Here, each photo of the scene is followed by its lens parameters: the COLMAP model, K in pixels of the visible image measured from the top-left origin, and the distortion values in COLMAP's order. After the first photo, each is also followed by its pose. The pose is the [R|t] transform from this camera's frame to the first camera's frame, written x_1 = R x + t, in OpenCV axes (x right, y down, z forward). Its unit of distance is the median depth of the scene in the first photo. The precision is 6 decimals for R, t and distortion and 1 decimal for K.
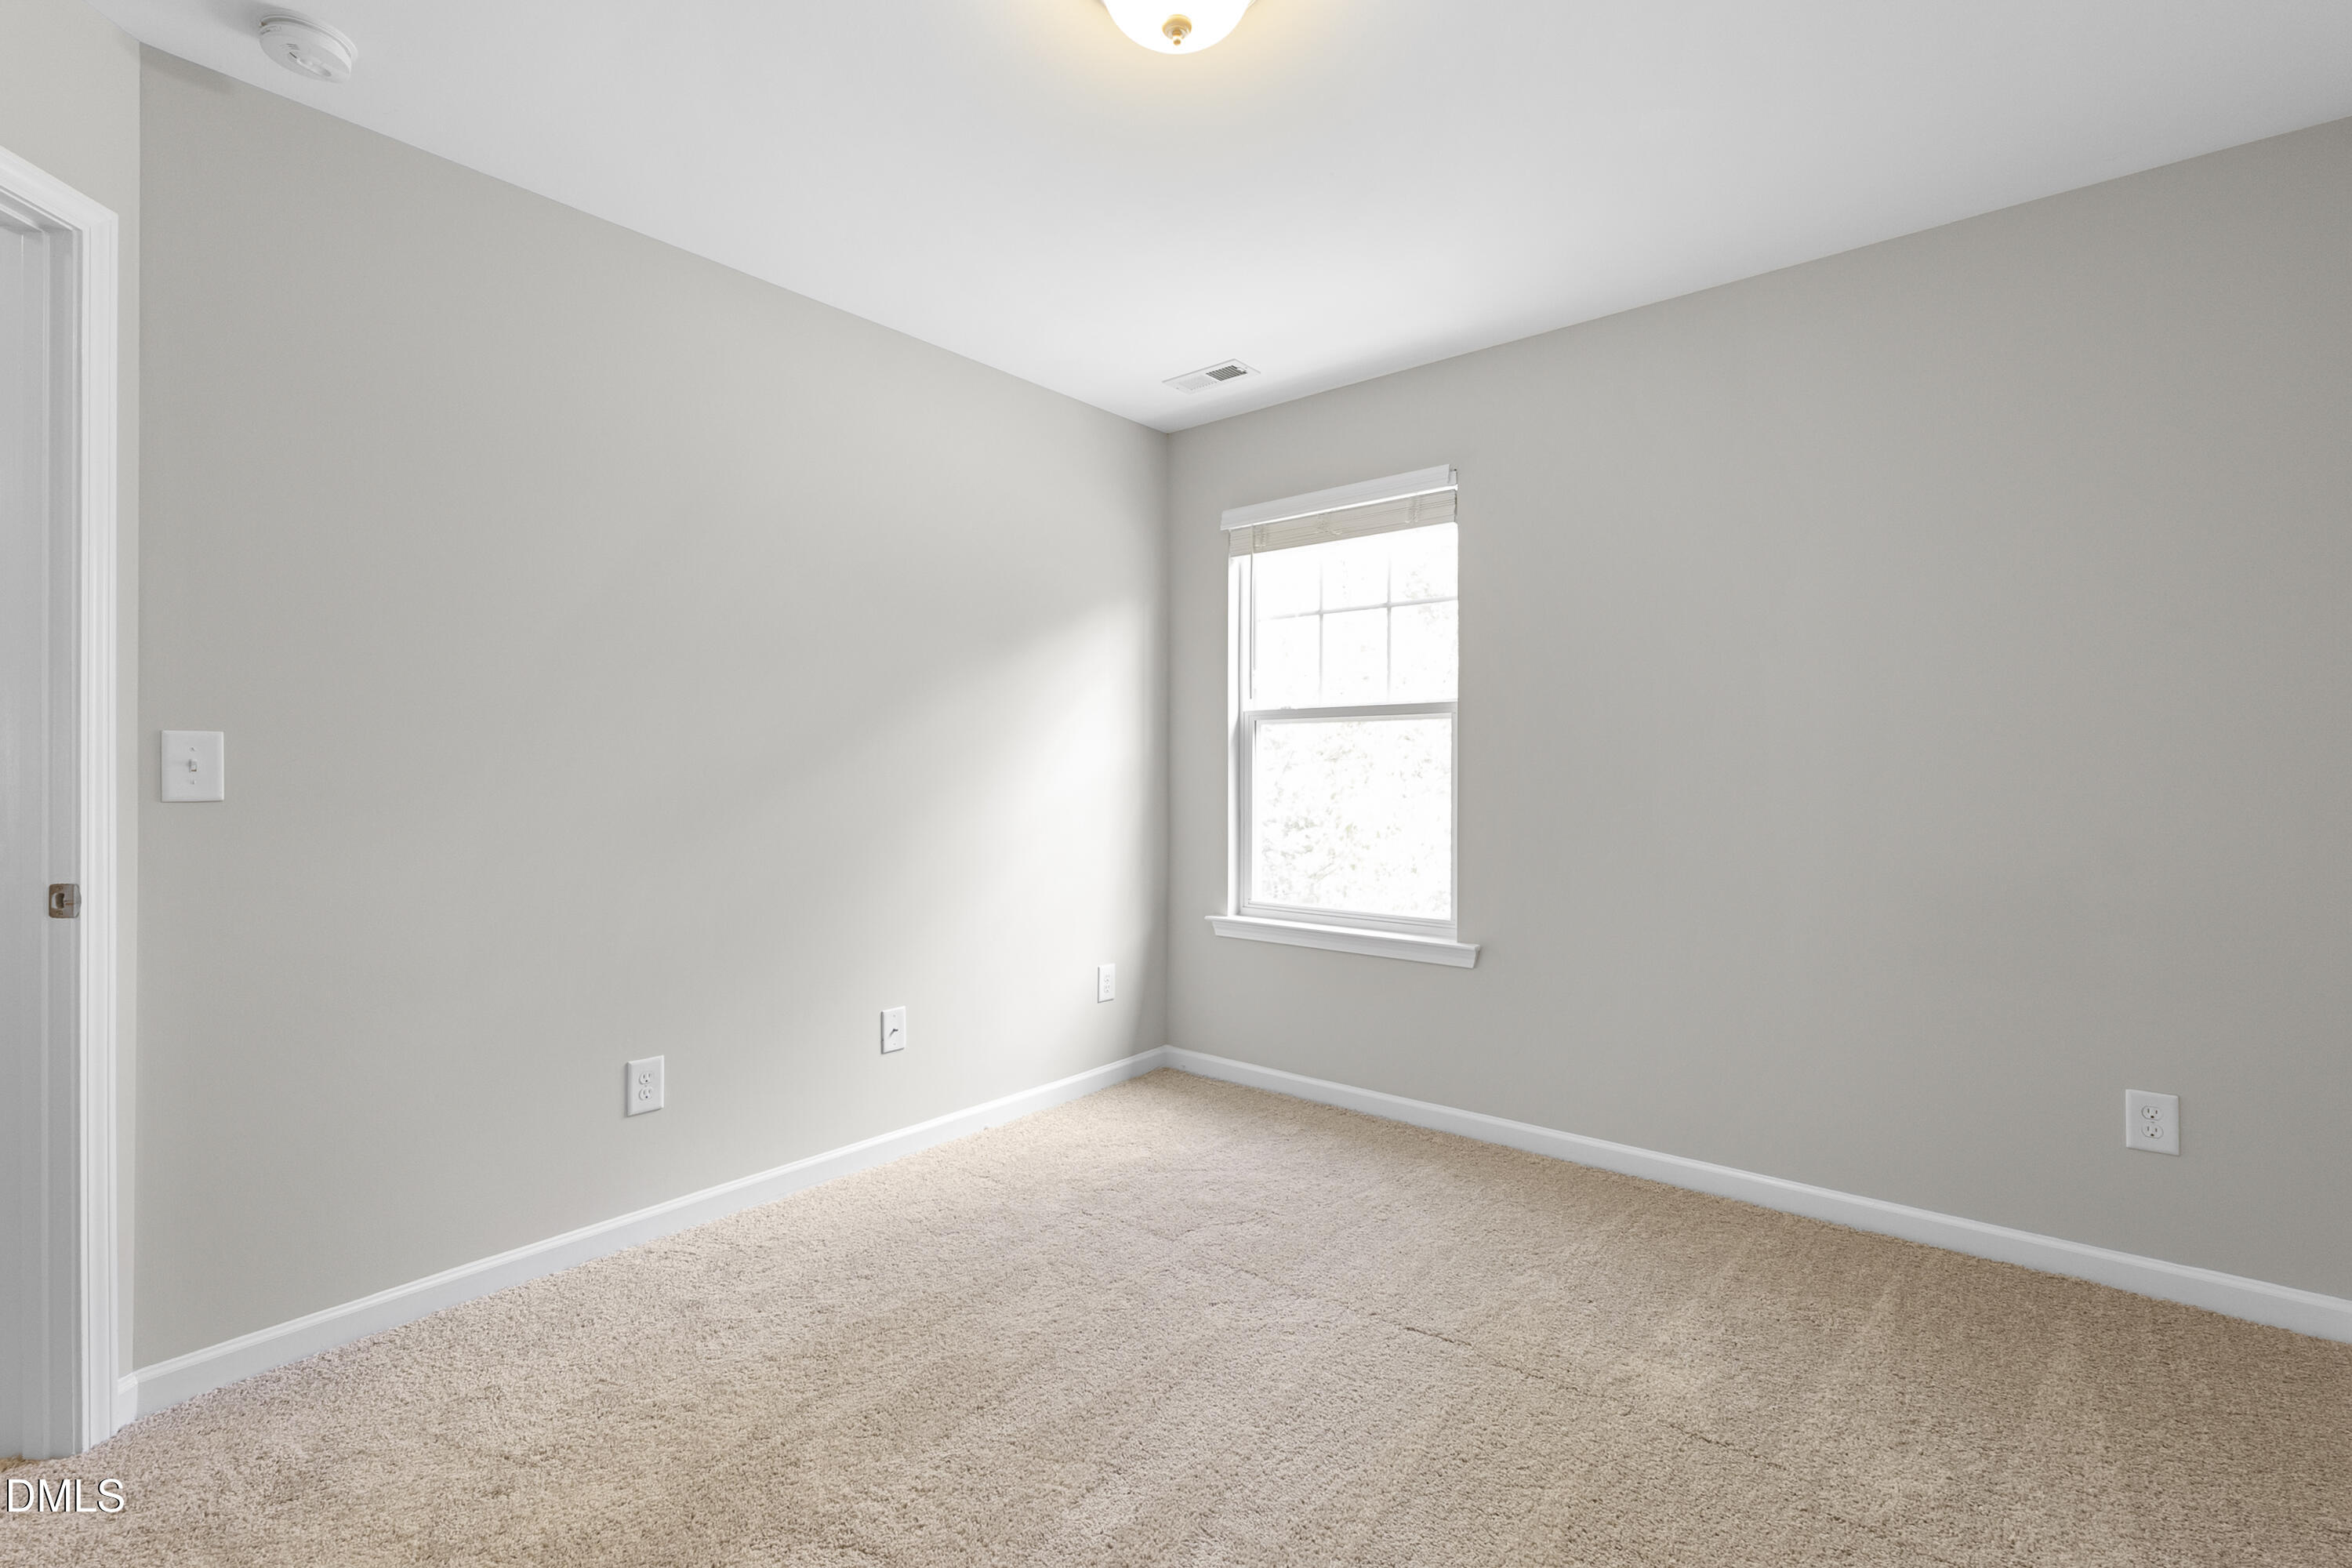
lens RADIAL K [[1044.5, 0, 1178.6], [0, 1044.5, 800.5], [0, 0, 1]] dist [-0.001618, -0.000099]
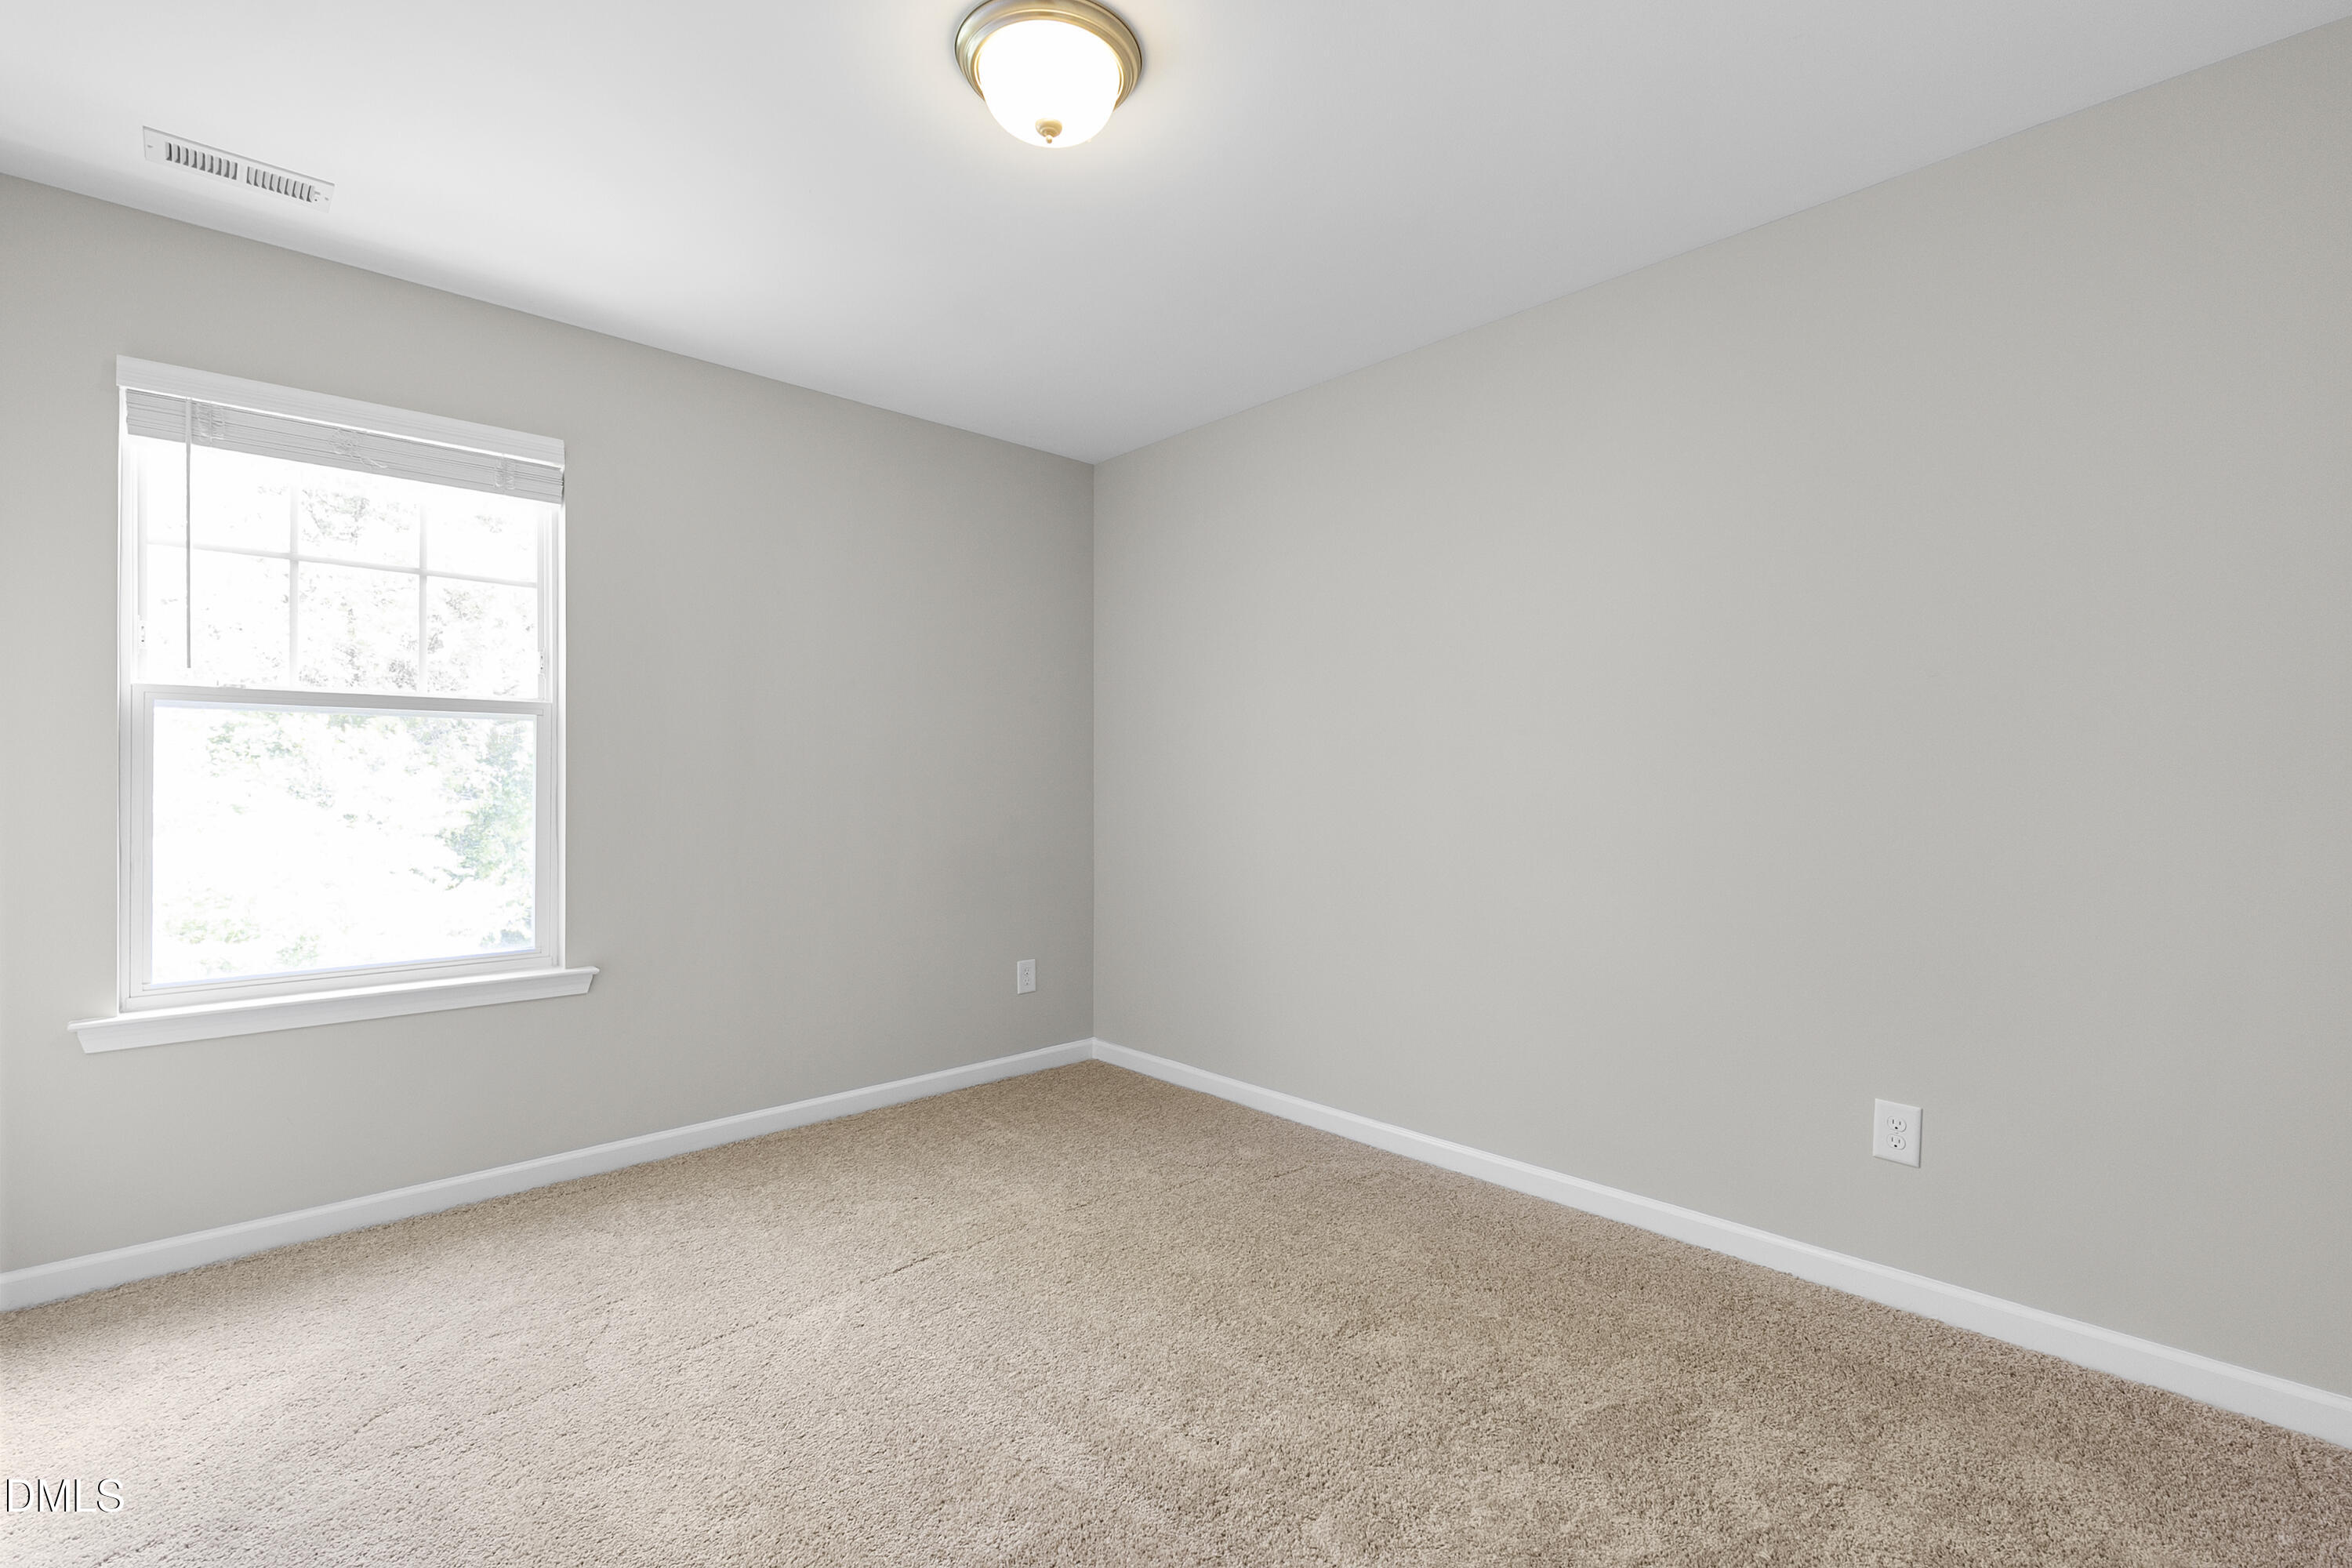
lens RADIAL K [[1044.5, 0, 1178.6], [0, 1044.5, 800.5], [0, 0, 1]] dist [-0.001618, -0.000099]
pose [[0.104846, -0.023439, 0.994212, -0.572171], [0.013610, 0.999662, 0.022132, -0.023332], [-0.994395, 0.011211, 0.105129, 0.368984]]
